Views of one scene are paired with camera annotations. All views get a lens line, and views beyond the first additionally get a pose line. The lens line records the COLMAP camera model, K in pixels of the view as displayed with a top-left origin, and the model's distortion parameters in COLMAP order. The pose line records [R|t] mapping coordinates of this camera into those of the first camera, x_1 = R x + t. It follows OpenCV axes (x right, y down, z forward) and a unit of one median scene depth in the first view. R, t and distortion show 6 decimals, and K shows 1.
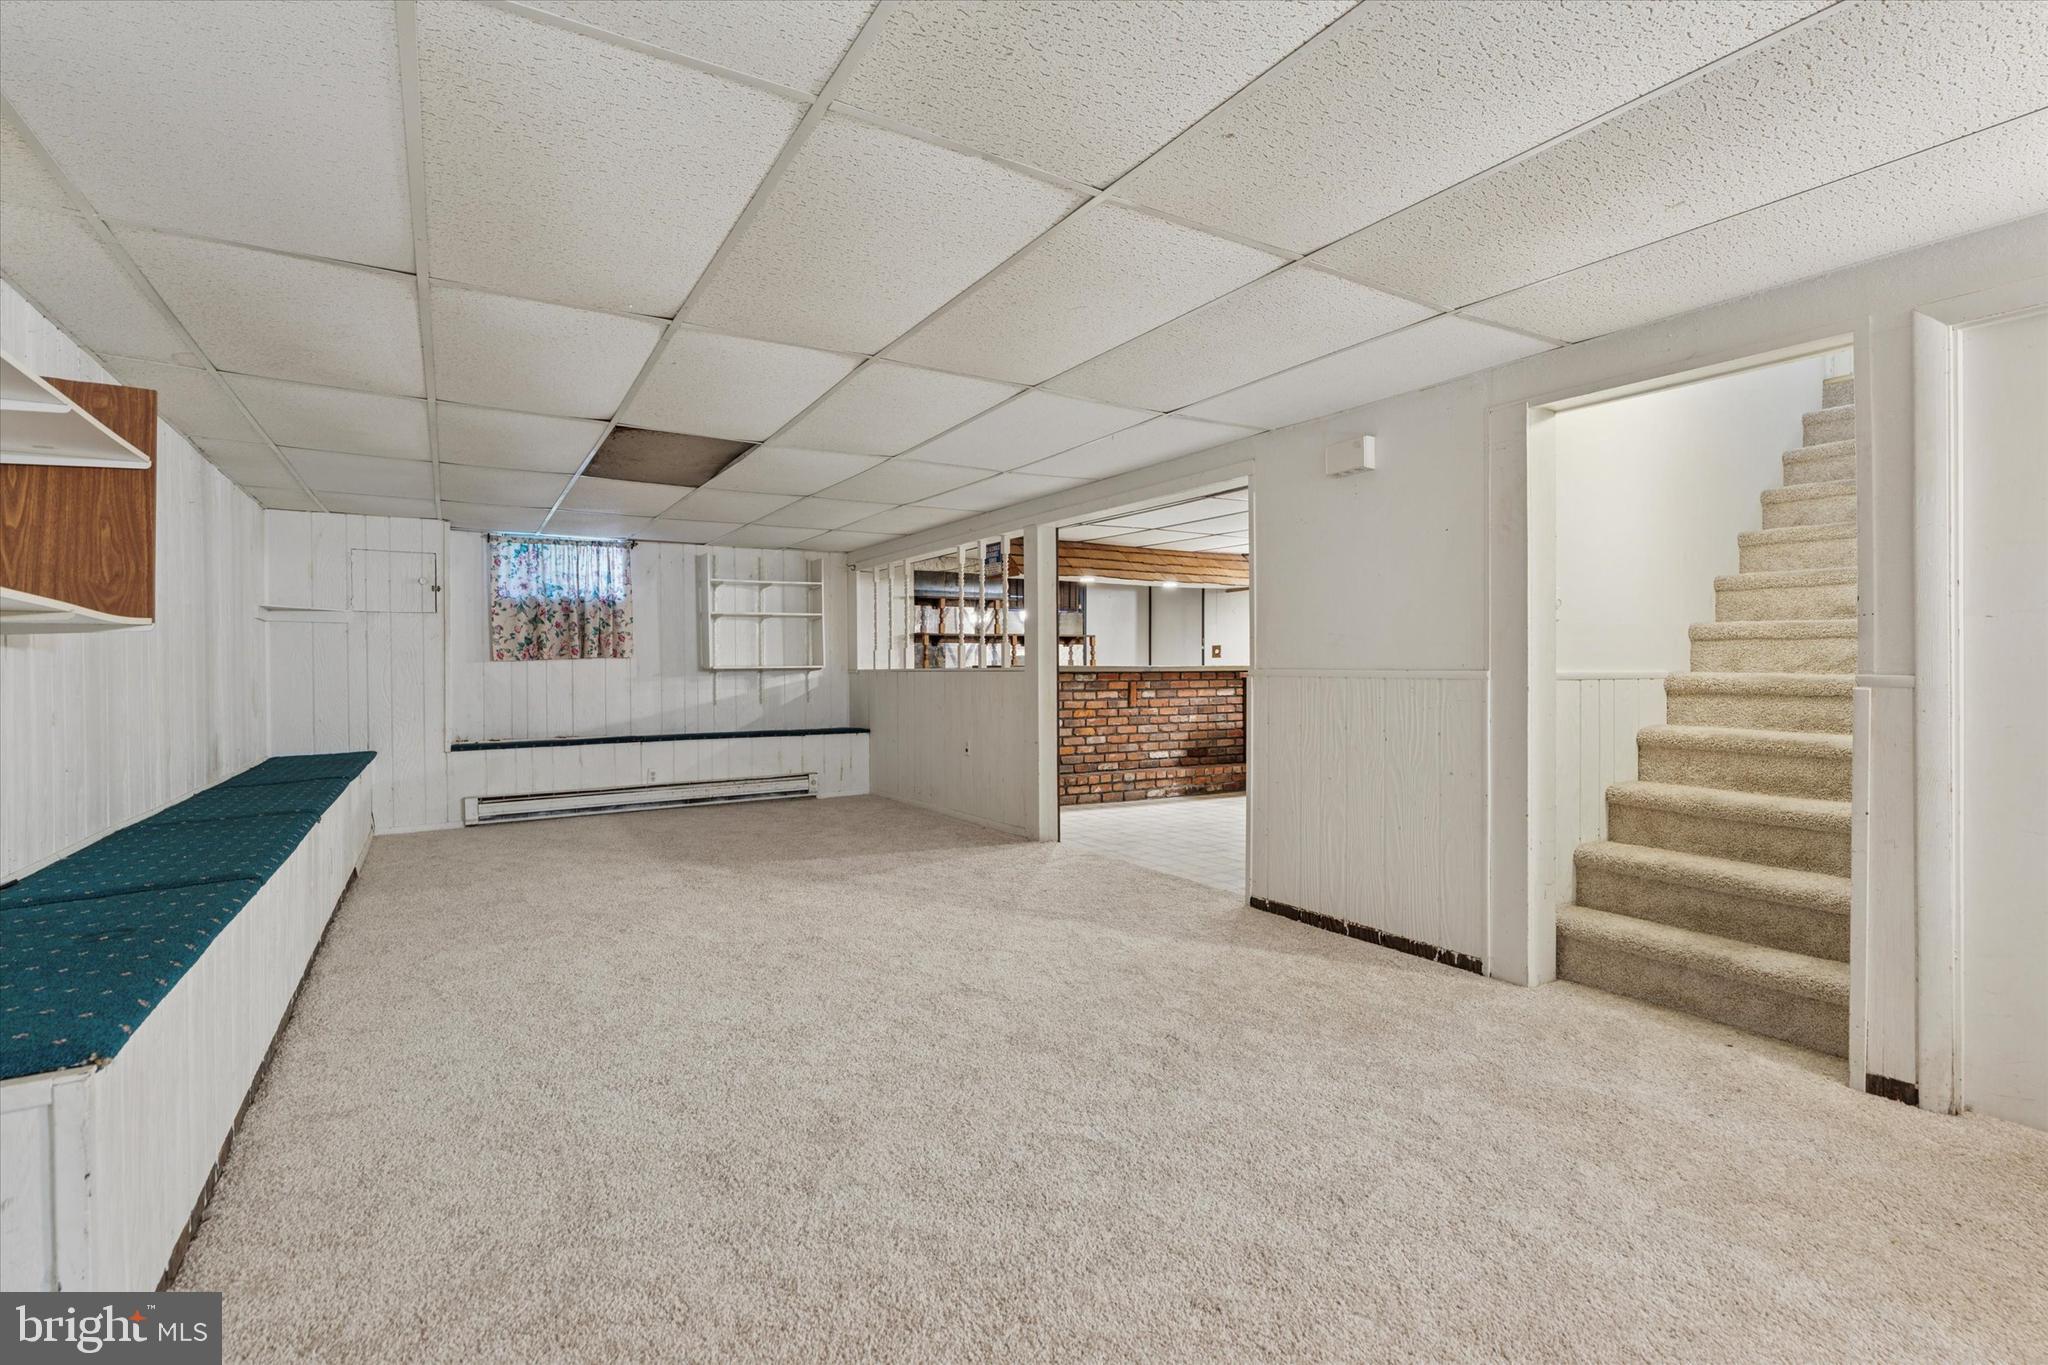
lens RADIAL K [[932.8, 0, 1024.6], [0, 932.8, 669.2], [0, 0, 1]] dist [-0.001161, -0.000292]
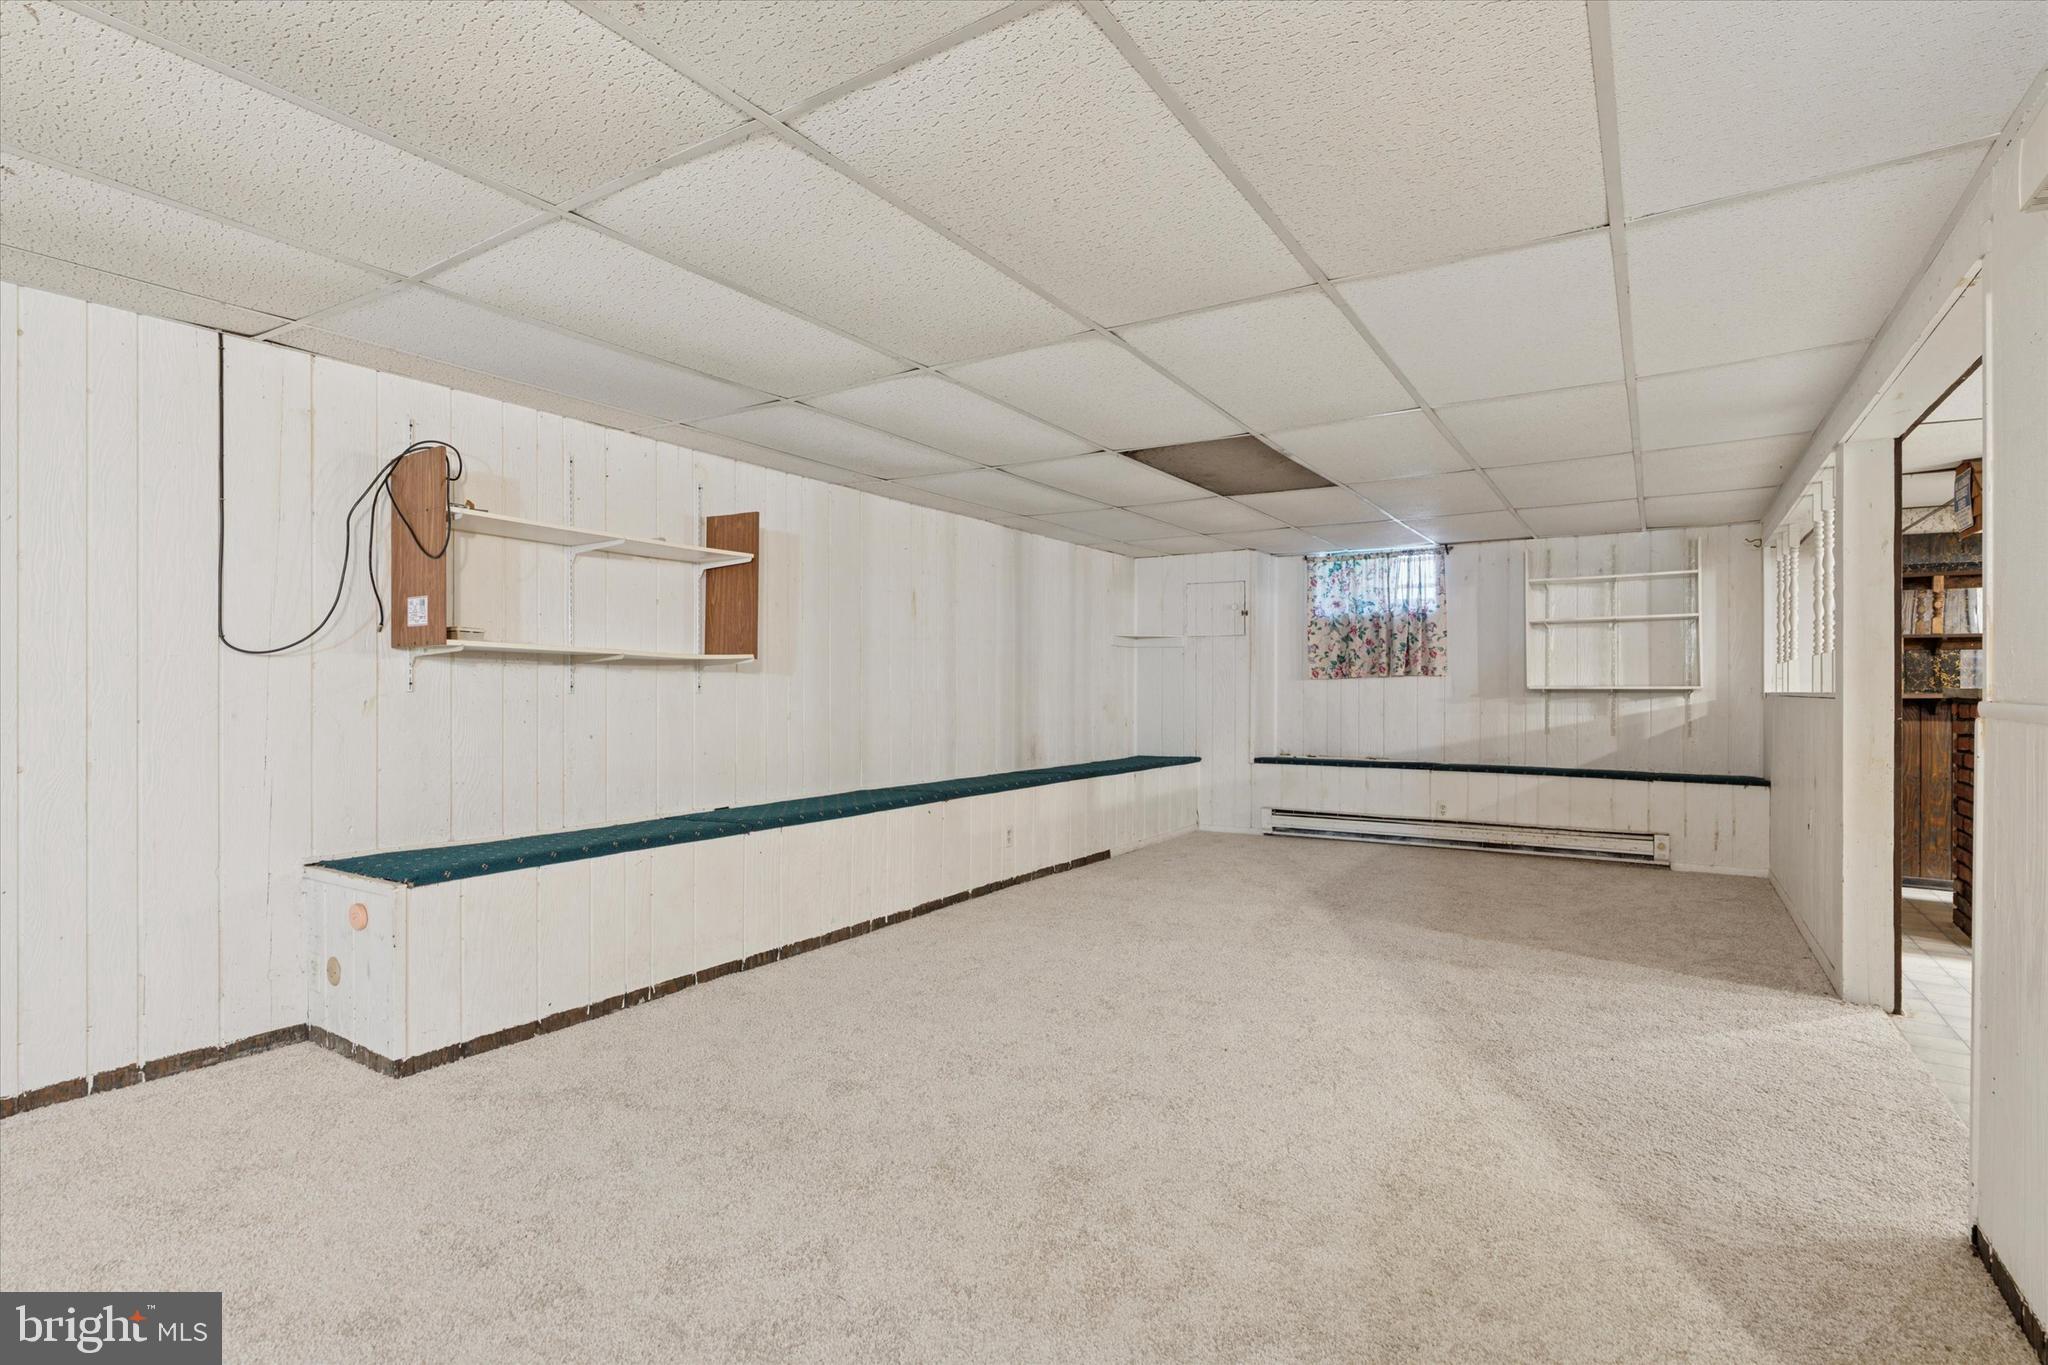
lens RADIAL K [[994.2, 0, 1024.0], [0, 994.2, 682.5], [0, 0, 1]] dist [-0.000687, 0.000069]
pose [[0.435214, 0.004460, -0.900316, 0.271754], [-0.007998, 0.999967, 0.001087, -0.003644], [0.900292, 0.006728, 0.435235, 0.229818]]
